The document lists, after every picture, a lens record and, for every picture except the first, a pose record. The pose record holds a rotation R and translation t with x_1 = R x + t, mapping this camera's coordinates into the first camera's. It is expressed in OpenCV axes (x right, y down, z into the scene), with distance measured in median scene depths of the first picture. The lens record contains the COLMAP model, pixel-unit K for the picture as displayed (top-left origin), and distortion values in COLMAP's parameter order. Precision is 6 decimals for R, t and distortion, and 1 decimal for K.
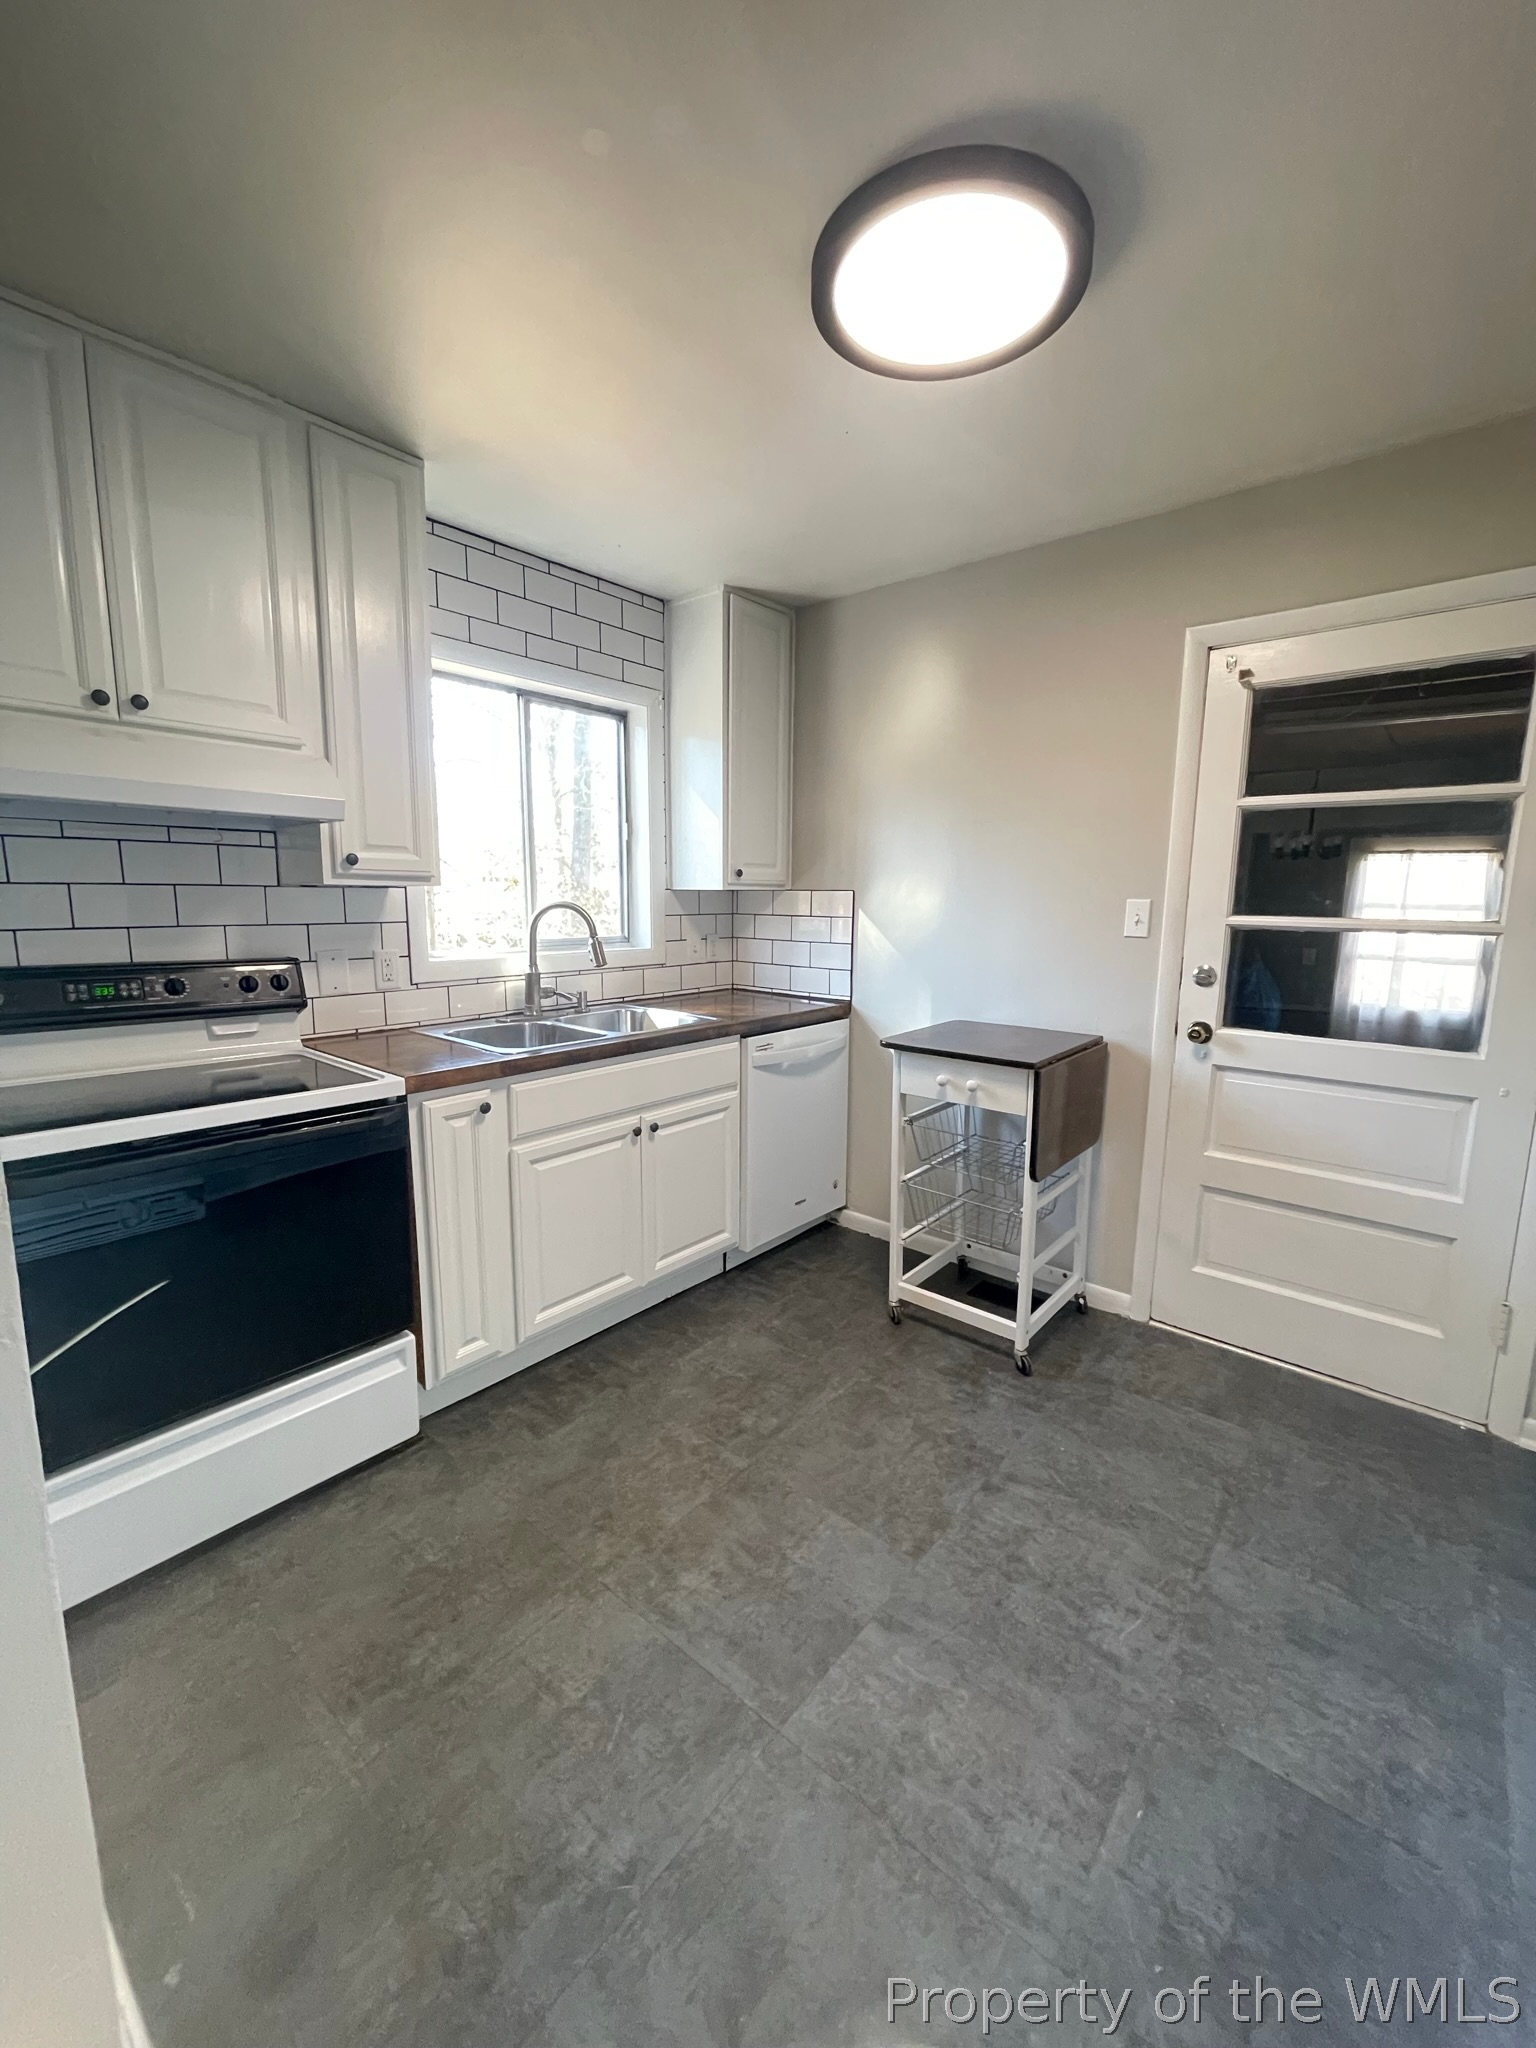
lens RADIAL K [[823.3, 0, 774.4], [0, 823.3, 1026.5], [0, 0, 1]] dist [-0.001410, -0.000009]
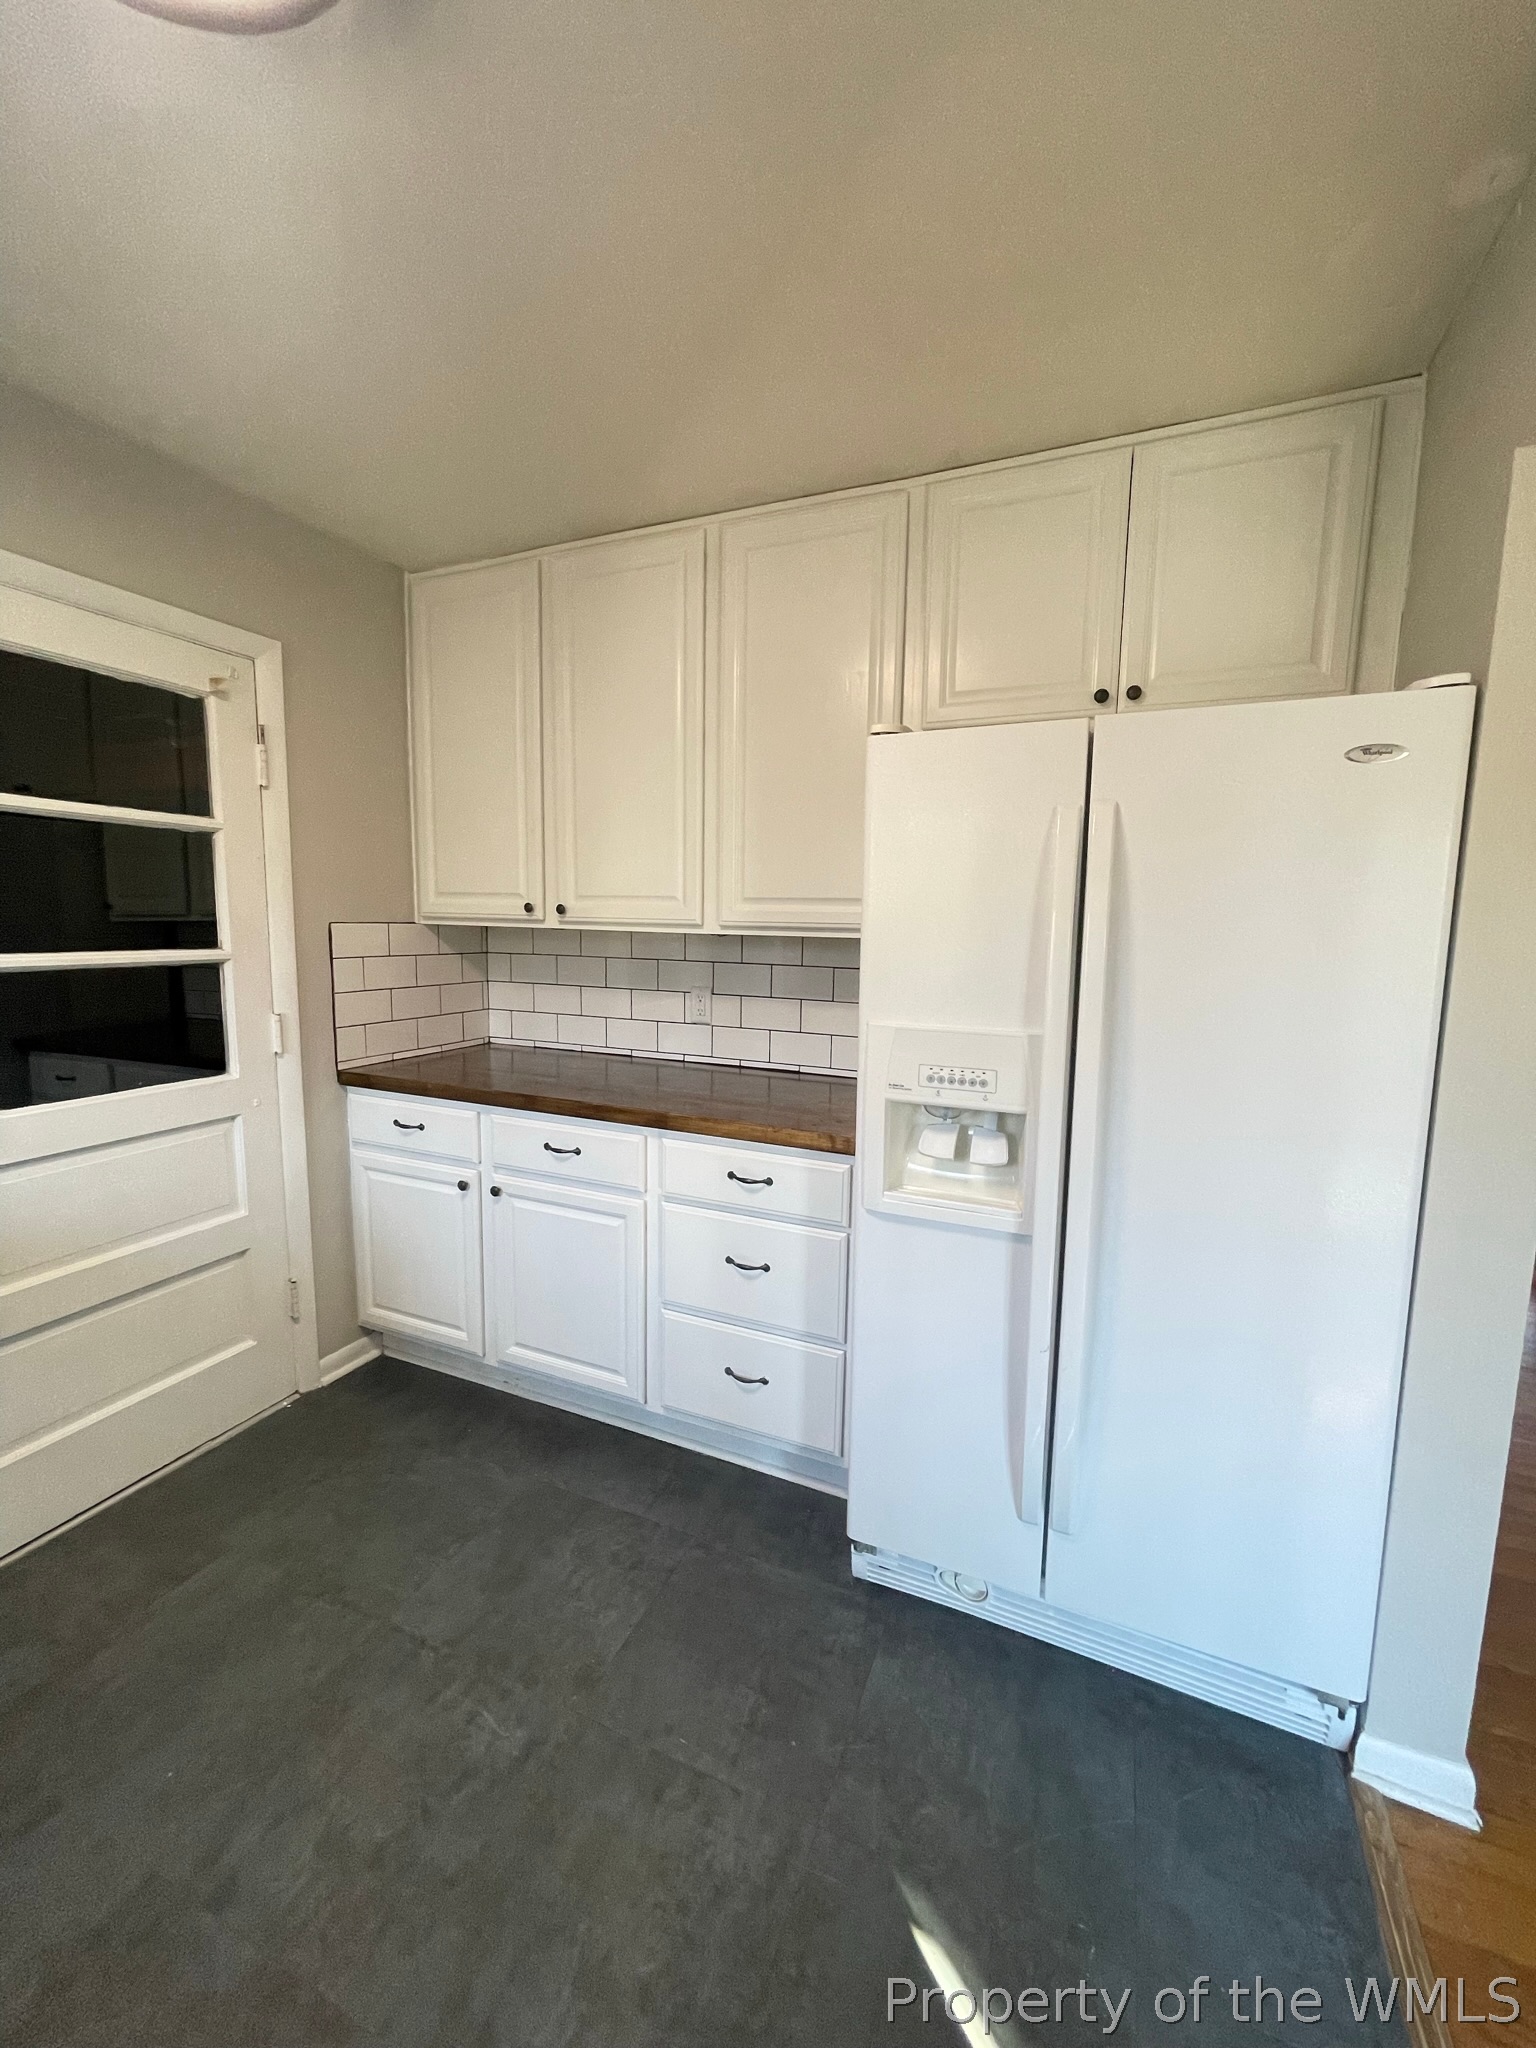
lens RADIAL K [[818.1, 0, 758.8], [0, 818.1, 1020.5], [0, 0, 1]] dist [-0.000489, -0.005752]
pose [[-0.293621, -0.127883, 0.947329, -0.414706], [0.135458, 0.975445, 0.173663, -0.157192], [-0.946276, 0.179314, -0.269088, 0.801289]]
